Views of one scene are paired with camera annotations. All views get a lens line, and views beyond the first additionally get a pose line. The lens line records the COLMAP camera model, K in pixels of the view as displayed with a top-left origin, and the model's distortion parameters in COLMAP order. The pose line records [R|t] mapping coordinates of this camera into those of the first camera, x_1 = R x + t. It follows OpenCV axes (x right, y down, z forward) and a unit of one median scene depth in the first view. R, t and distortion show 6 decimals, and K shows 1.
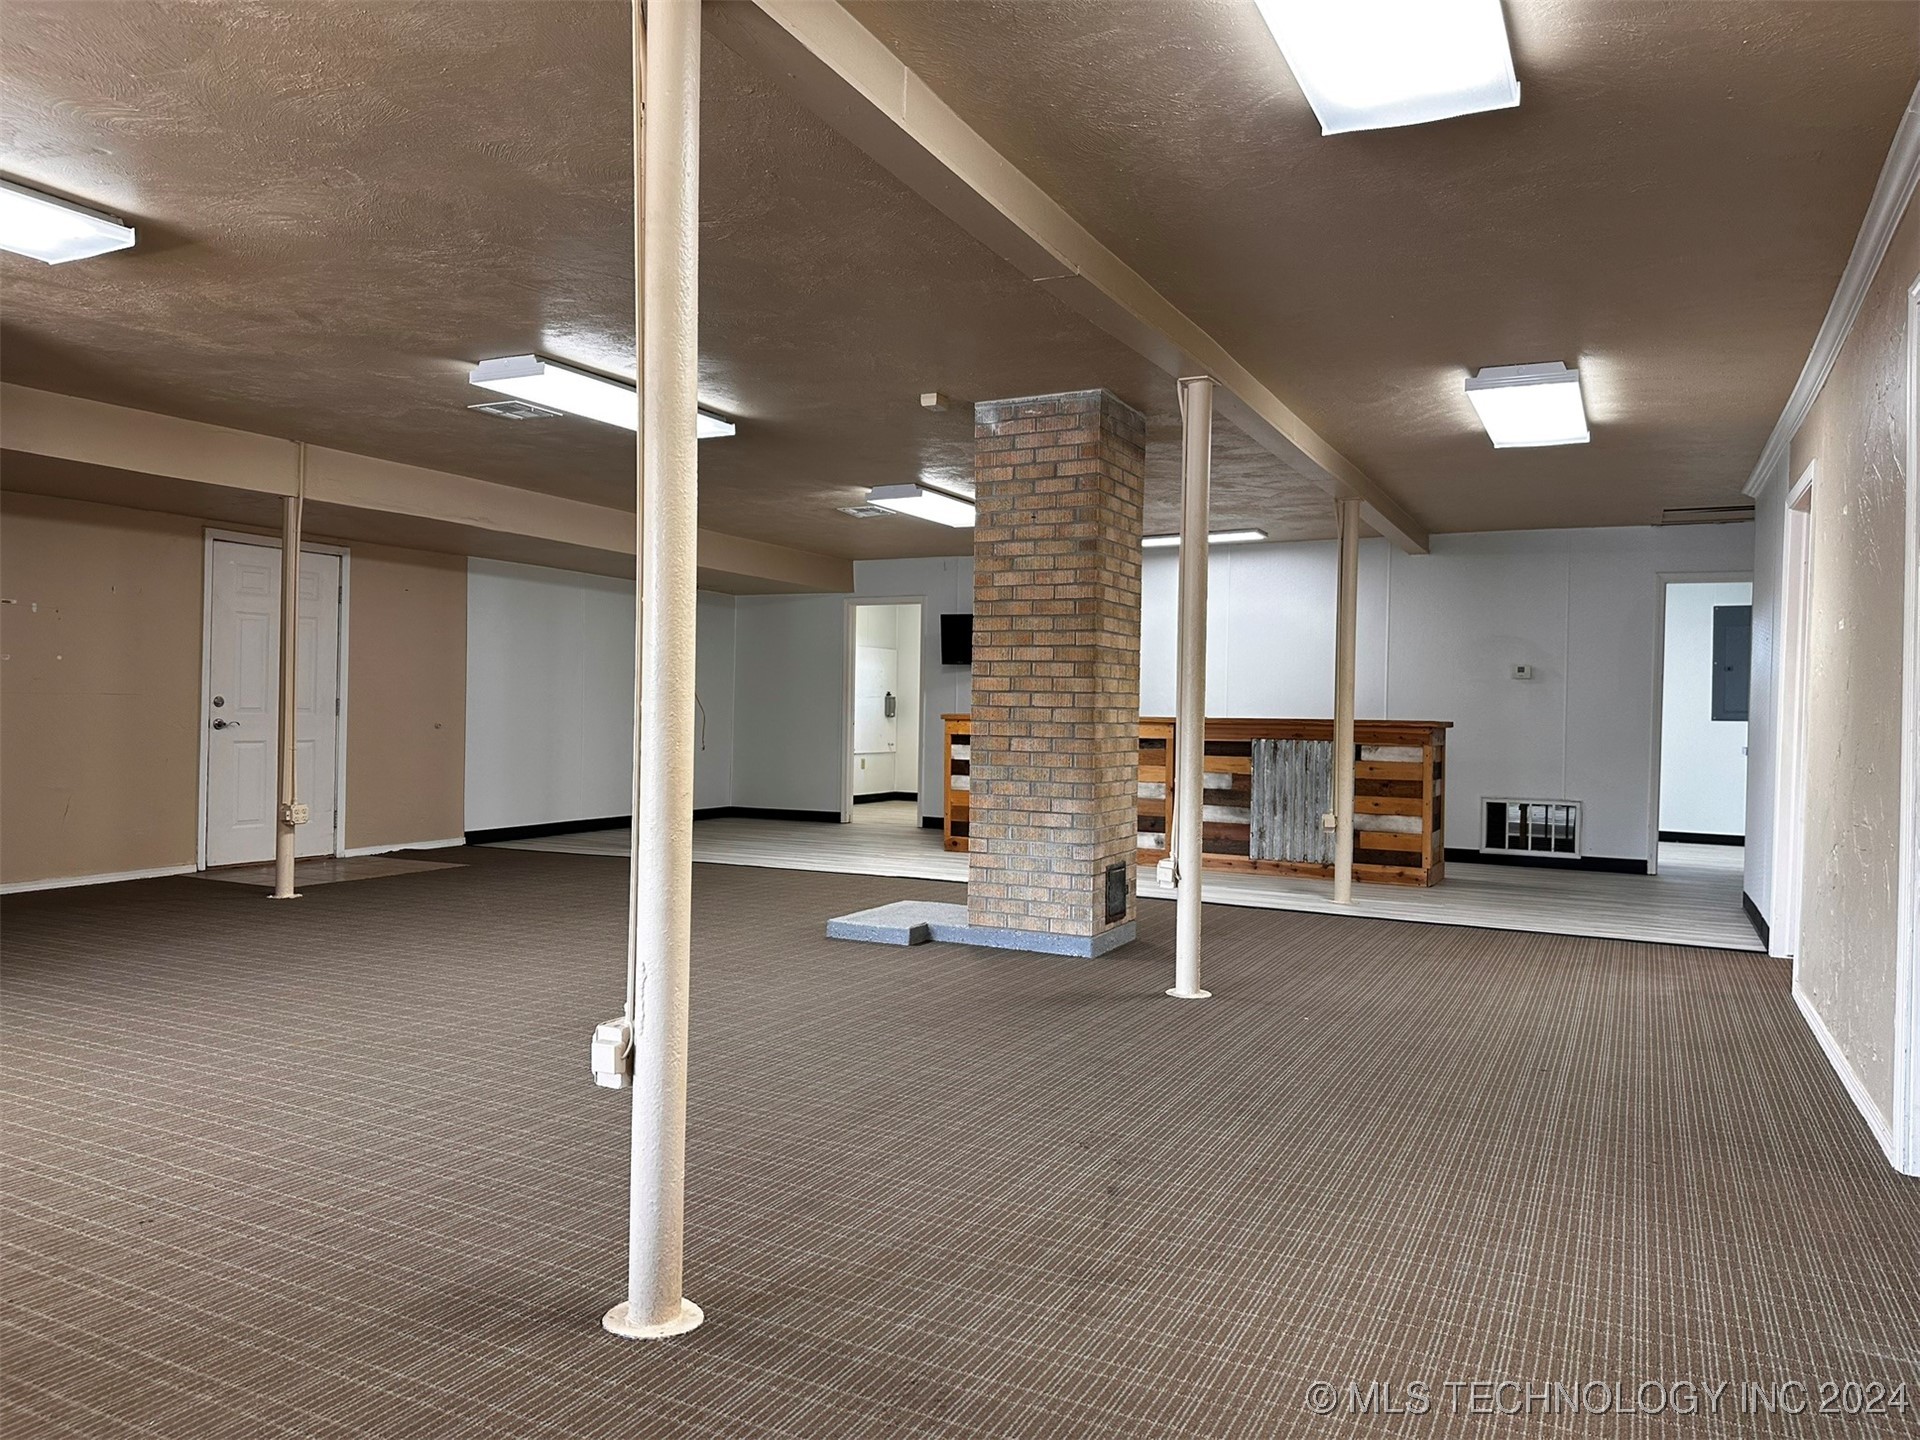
lens RADIAL K [[1353.1, 0, 960.0], [0, 1353.1, 720.0], [0, 0, 1]] dist [0.211470, -0.369839]
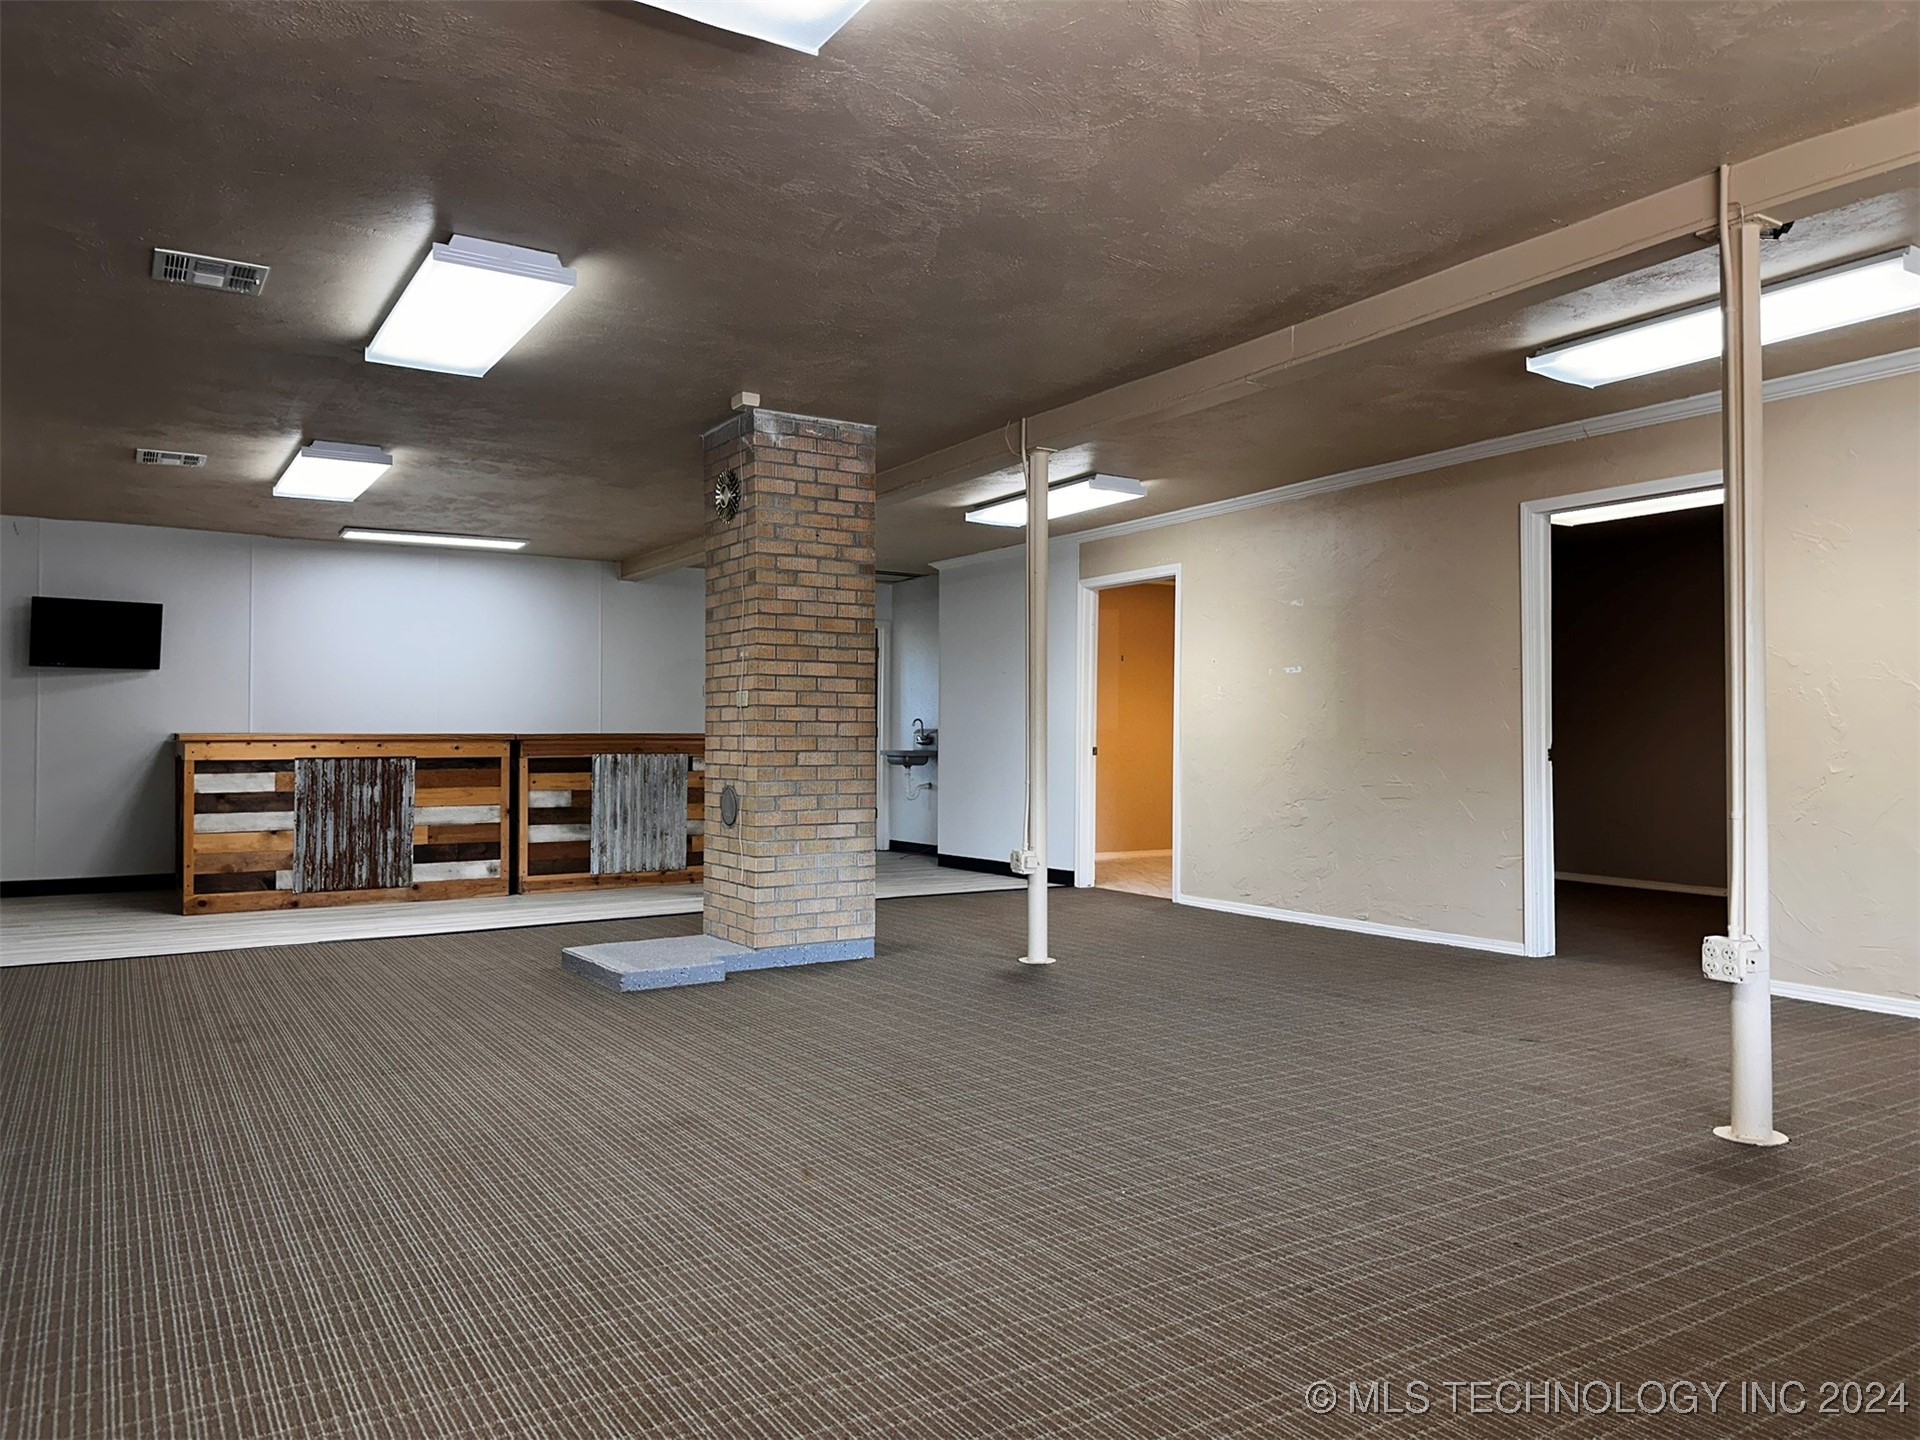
lens RADIAL K [[1353.1, 0, 960.0], [0, 1353.1, 720.0], [0, 0, 1]] dist [0.211470, -0.369839]
pose [[0.514500, -0.003492, 0.857483, -0.512135], [0.013576, 0.999900, -0.004074, -0.003494], [-0.857383, 0.013737, 0.514495, 0.258089]]
